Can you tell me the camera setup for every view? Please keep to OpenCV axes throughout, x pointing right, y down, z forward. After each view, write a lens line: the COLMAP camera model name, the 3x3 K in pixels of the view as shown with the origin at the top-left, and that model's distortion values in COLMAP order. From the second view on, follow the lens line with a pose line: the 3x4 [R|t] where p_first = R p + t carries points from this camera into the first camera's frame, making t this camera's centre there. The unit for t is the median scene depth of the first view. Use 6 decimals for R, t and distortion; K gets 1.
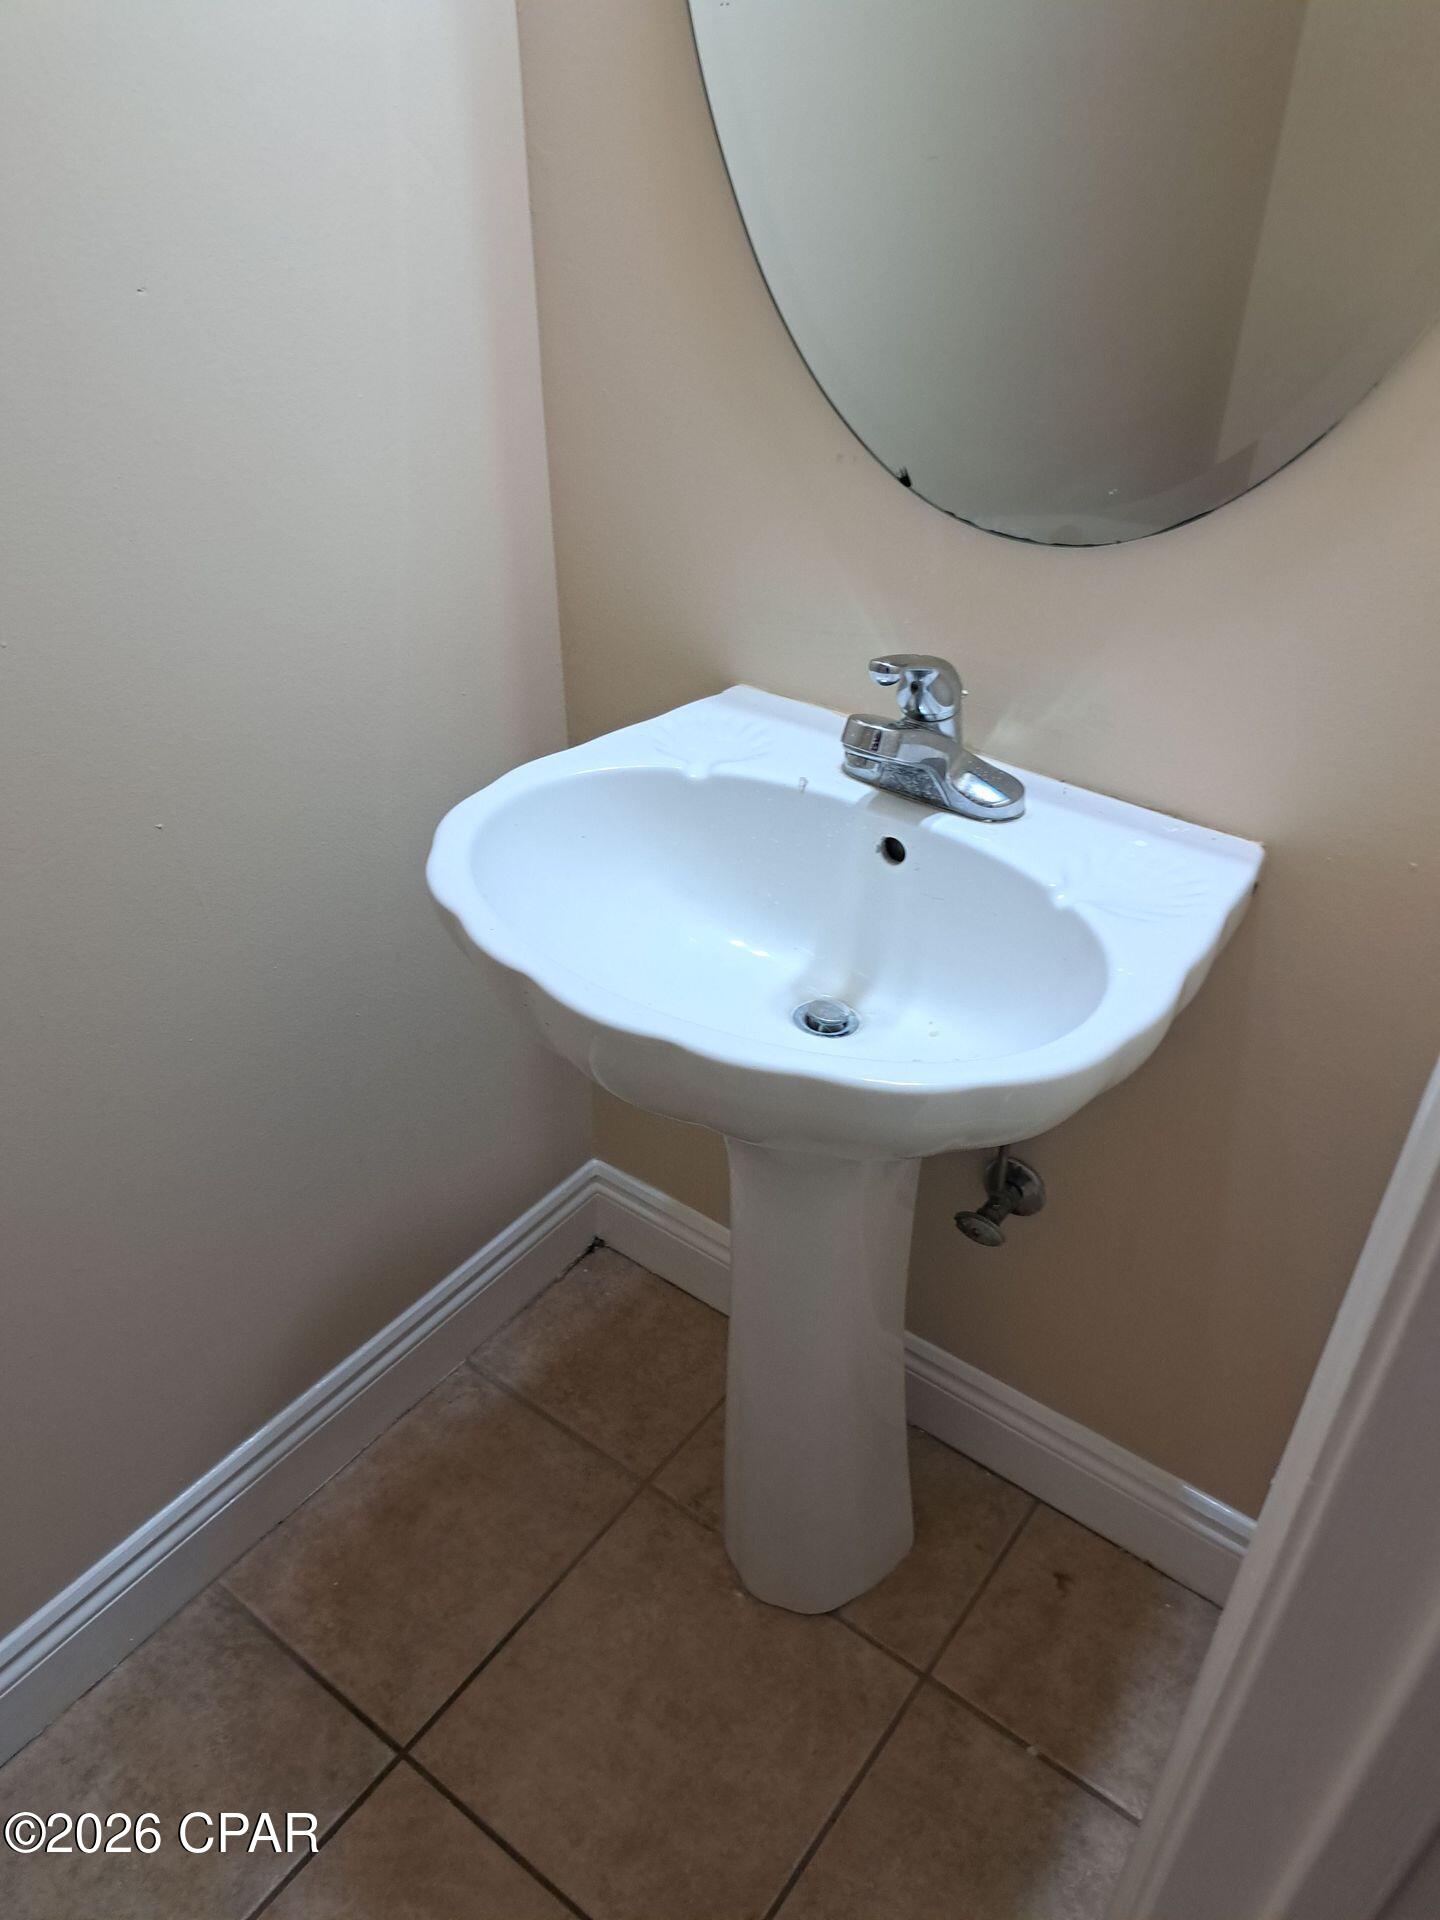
lens RADIAL K [[1362.1, 0, 735.9], [0, 1362.1, 992.0], [0, 0, 1]] dist [0.044333, -0.065565]
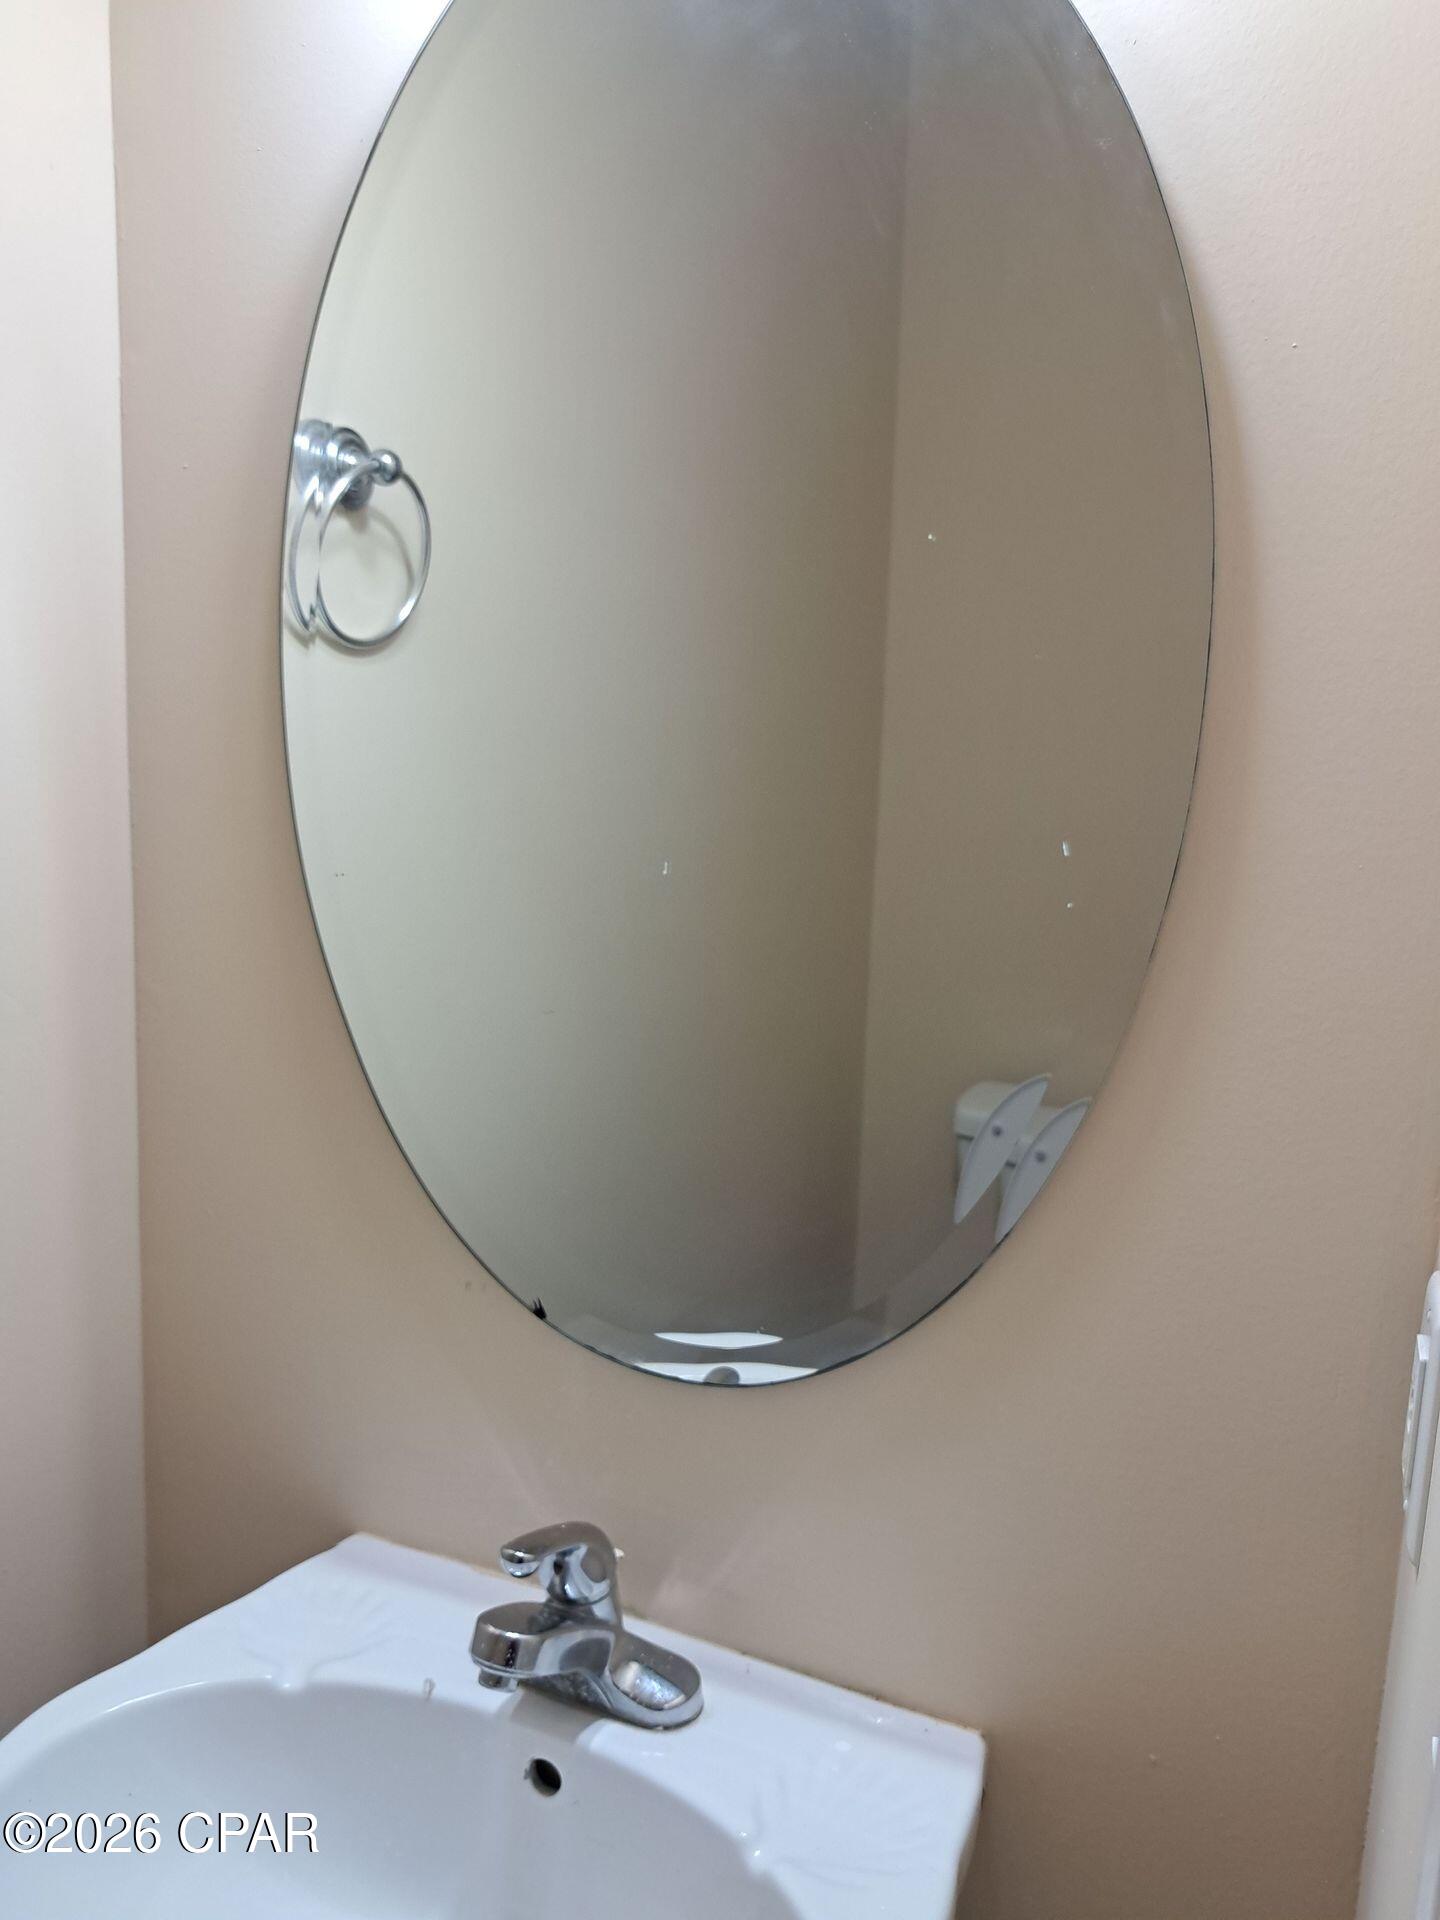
lens RADIAL K [[1375.1, 0, 720.0], [0, 1375.1, 960.0], [0, 0, 1]] dist [0.052046, -0.121086]
pose [[0.976786, 0.001342, 0.214212, 0.033785], [0.099982, 0.881526, -0.461428, -0.110979], [-0.189453, 0.472134, 0.860928, 0.058876]]
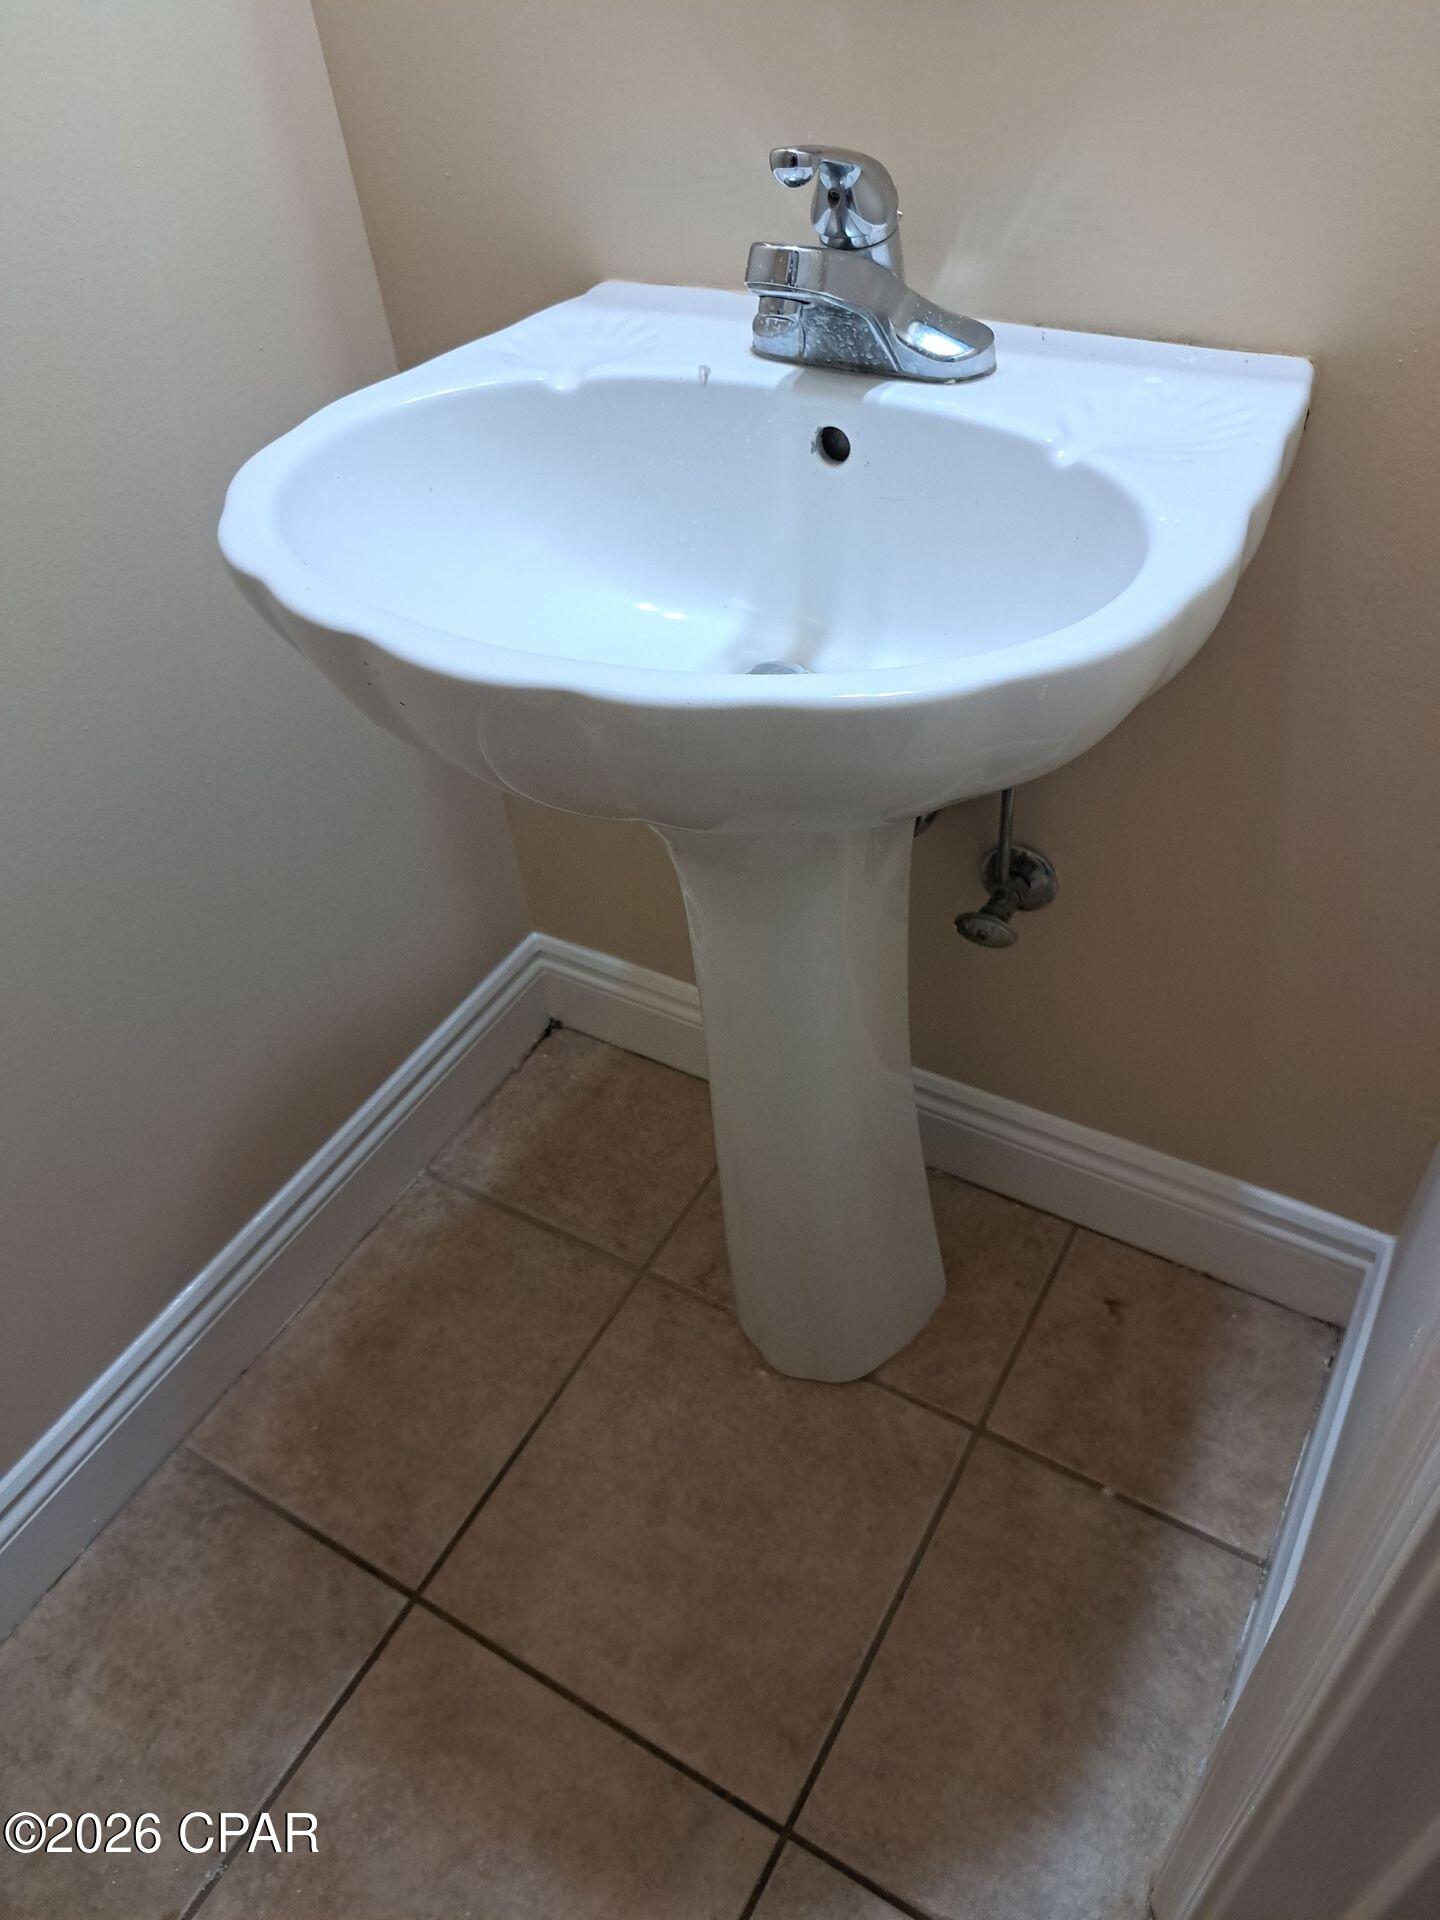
lens RADIAL K [[1375.1, 0, 720.0], [0, 1375.1, 960.0], [0, 0, 1]] dist [0.052046, -0.121086]
pose [[0.989829, -0.141585, 0.013857, 0.000622], [0.138527, 0.981433, 0.132661, 0.054112], [-0.032383, -0.129392, 0.991065, 0.151933]]
